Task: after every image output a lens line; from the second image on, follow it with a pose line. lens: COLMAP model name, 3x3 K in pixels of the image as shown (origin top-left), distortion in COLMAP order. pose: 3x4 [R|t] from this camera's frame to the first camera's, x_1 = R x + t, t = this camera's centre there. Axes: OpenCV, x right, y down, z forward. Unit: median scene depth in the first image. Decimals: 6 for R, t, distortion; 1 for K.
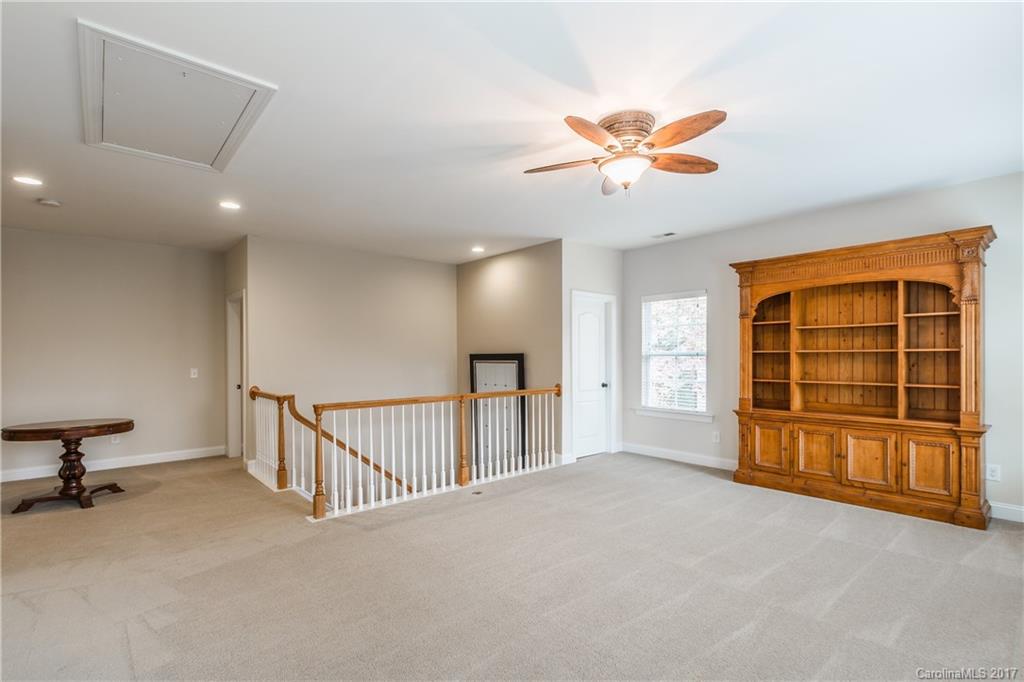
lens RADIAL K [[470.8, 0, 509.2], [0, 470.8, 358.6], [0, 0, 1]] dist [-0.019593, -0.000230]
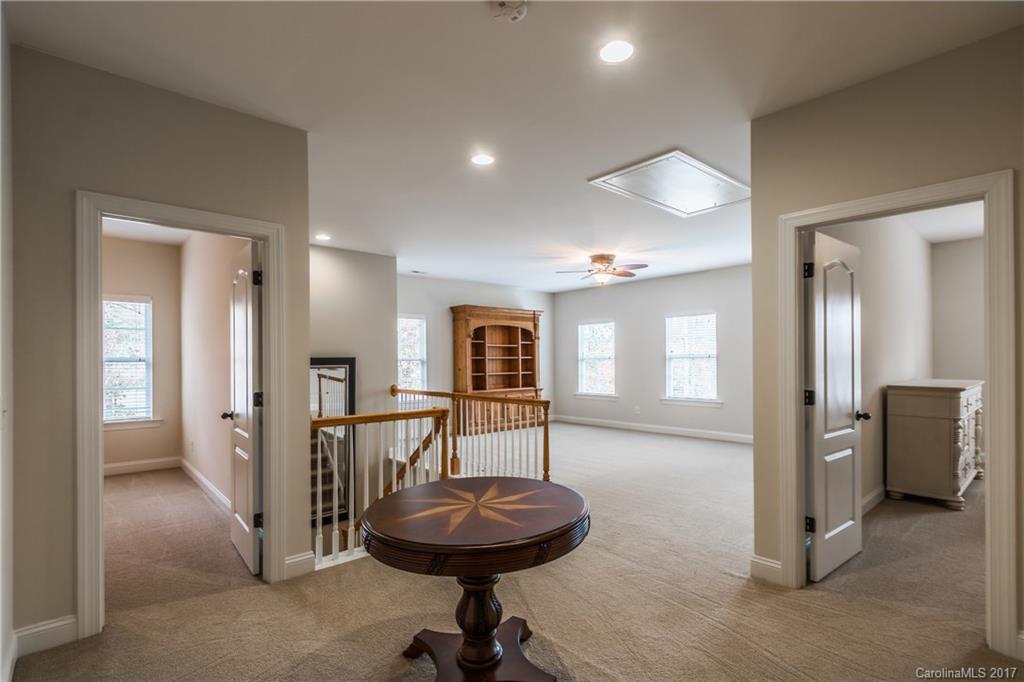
lens RADIAL K [[470.8, 0, 509.2], [0, 470.8, 358.6], [0, 0, 1]] dist [-0.019593, -0.000230]
pose [[-0.006641, 0.011163, 0.999916, -1.354777], [0.017626, 0.999784, -0.011045, 0.010650], [-0.999823, 0.017551, -0.006836, 0.977802]]
